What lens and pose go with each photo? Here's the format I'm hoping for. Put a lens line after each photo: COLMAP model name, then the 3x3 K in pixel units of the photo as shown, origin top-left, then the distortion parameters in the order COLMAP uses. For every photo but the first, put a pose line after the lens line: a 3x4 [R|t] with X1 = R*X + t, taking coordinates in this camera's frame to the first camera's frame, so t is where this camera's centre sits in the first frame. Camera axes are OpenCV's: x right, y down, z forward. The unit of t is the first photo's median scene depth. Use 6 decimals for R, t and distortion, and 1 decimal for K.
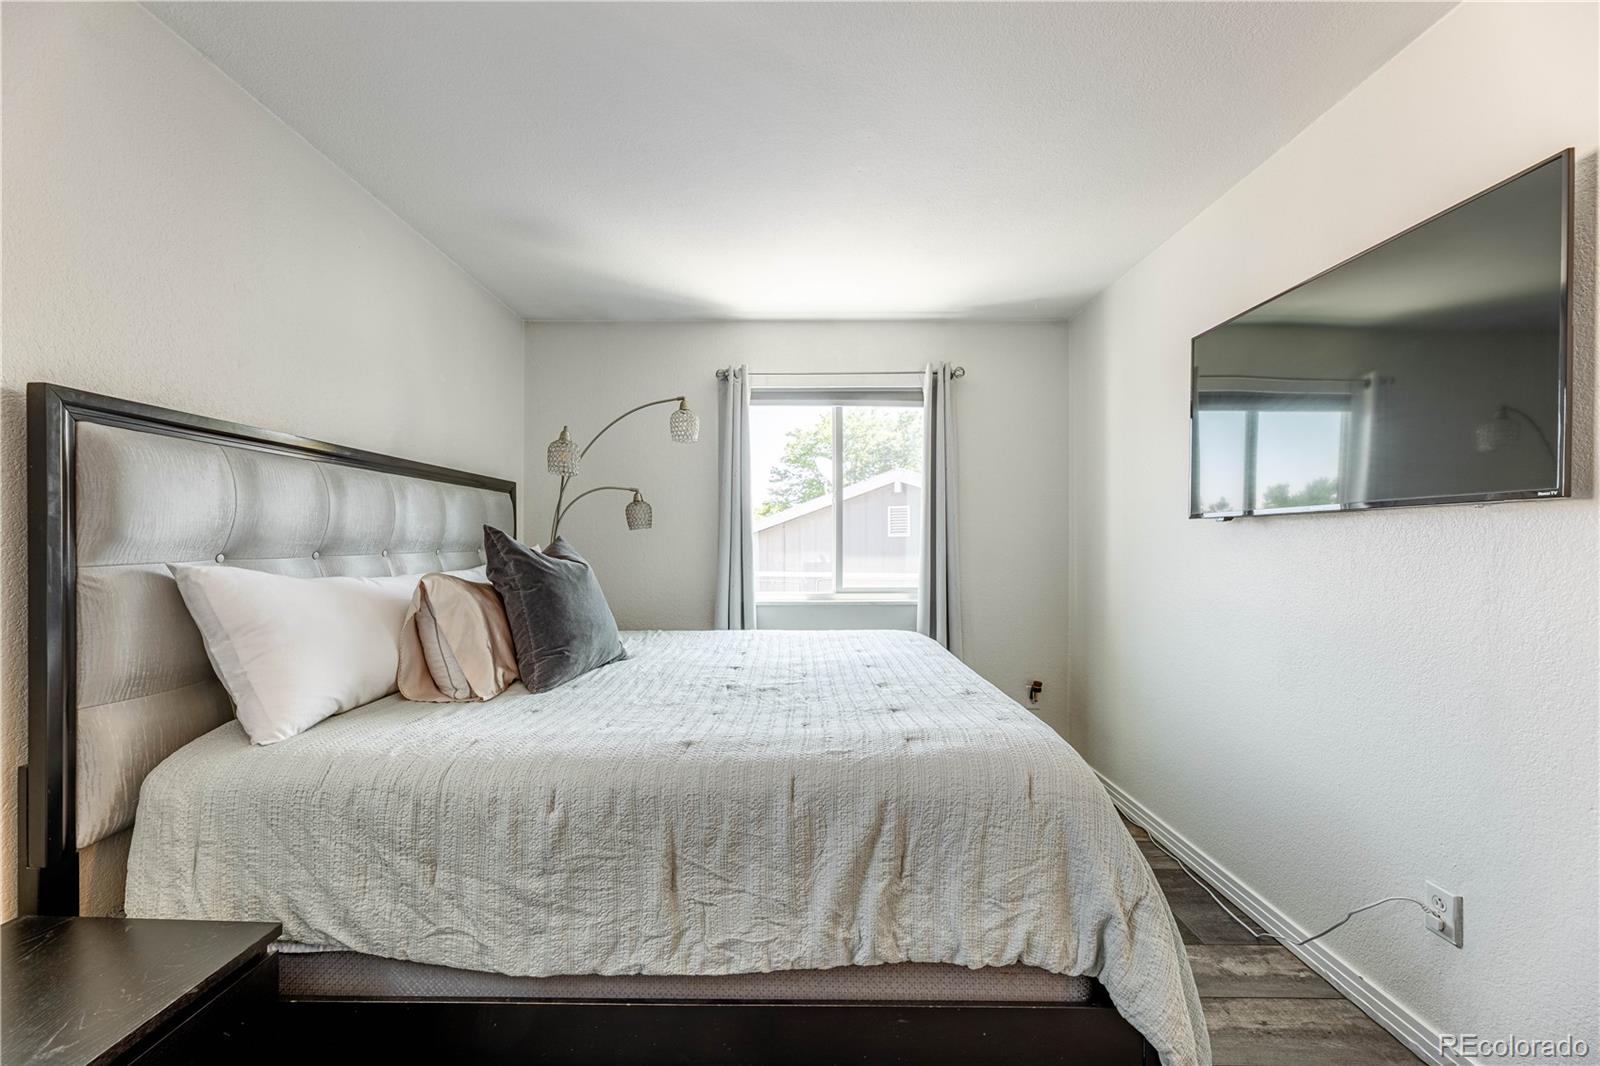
lens RADIAL K [[639.5, 0, 798.4], [0, 639.5, 537.6], [0, 0, 1]] dist [0.000426, -0.000133]
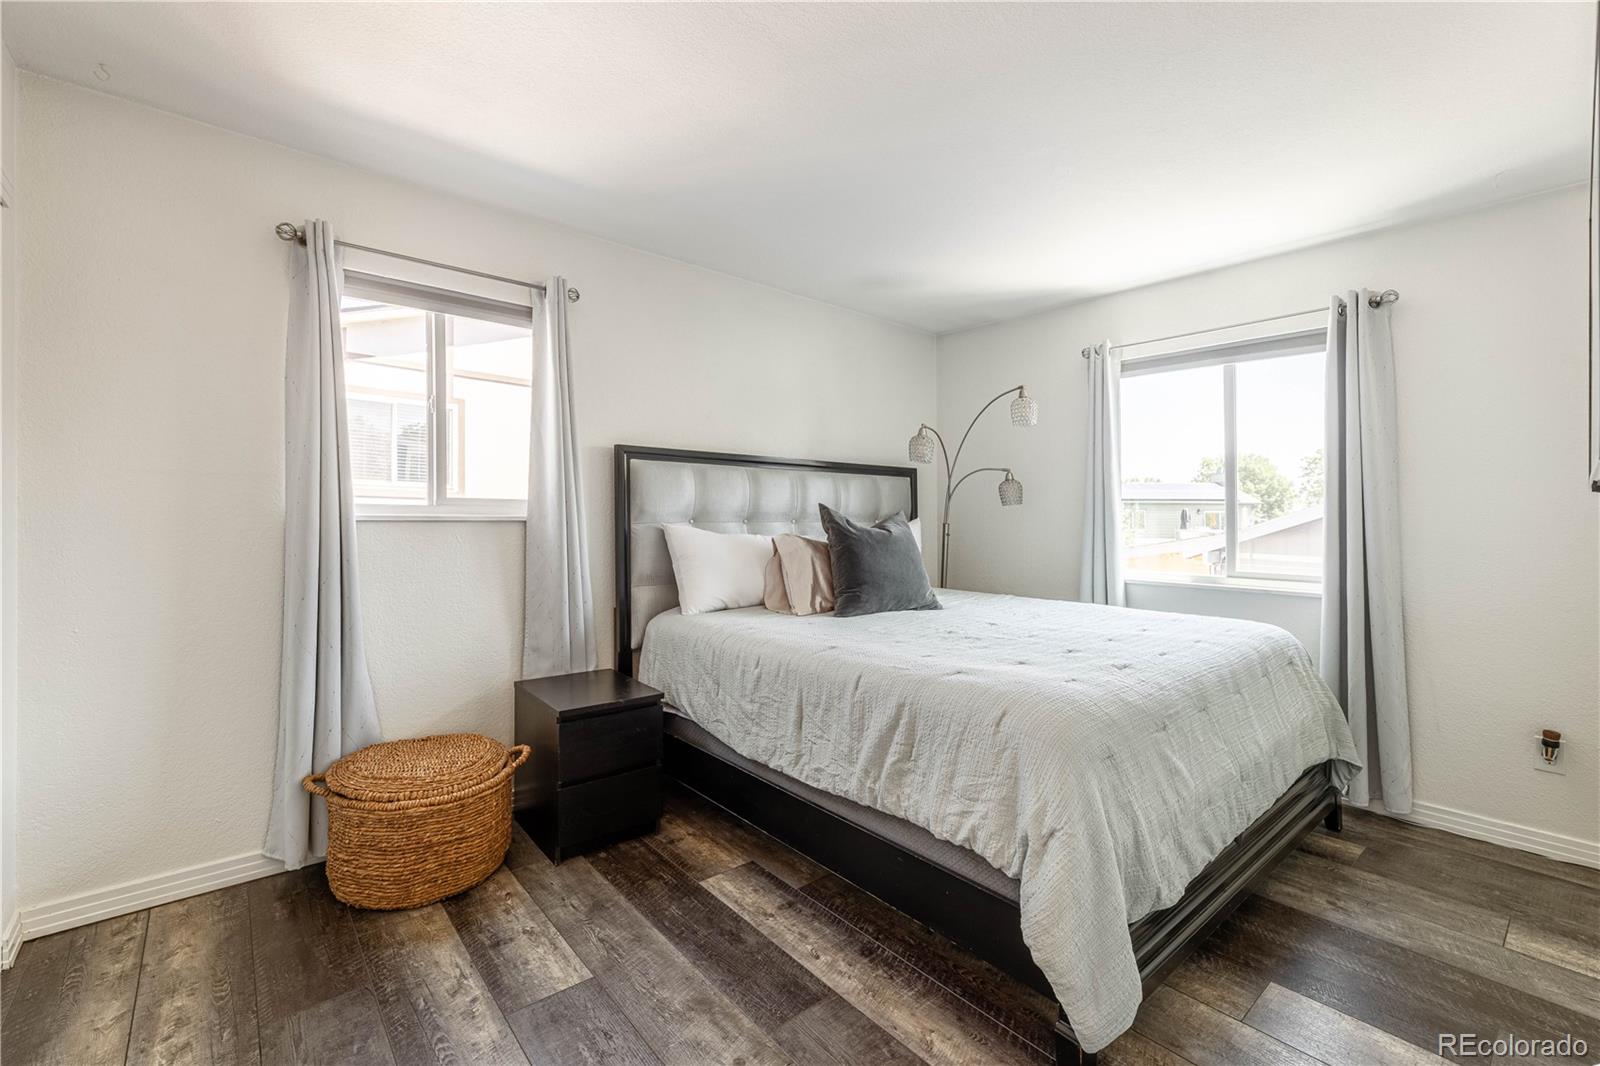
lens RADIAL K [[639.5, 0, 796.4], [0, 639.5, 519.4], [0, 0, 1]] dist [0.000426, -0.000133]
pose [[0.675807, 0.011577, -0.736988, 0.847651], [-0.004255, 0.999921, 0.011806, 0.000299], [0.737067, -0.004843, 0.675803, -0.085823]]
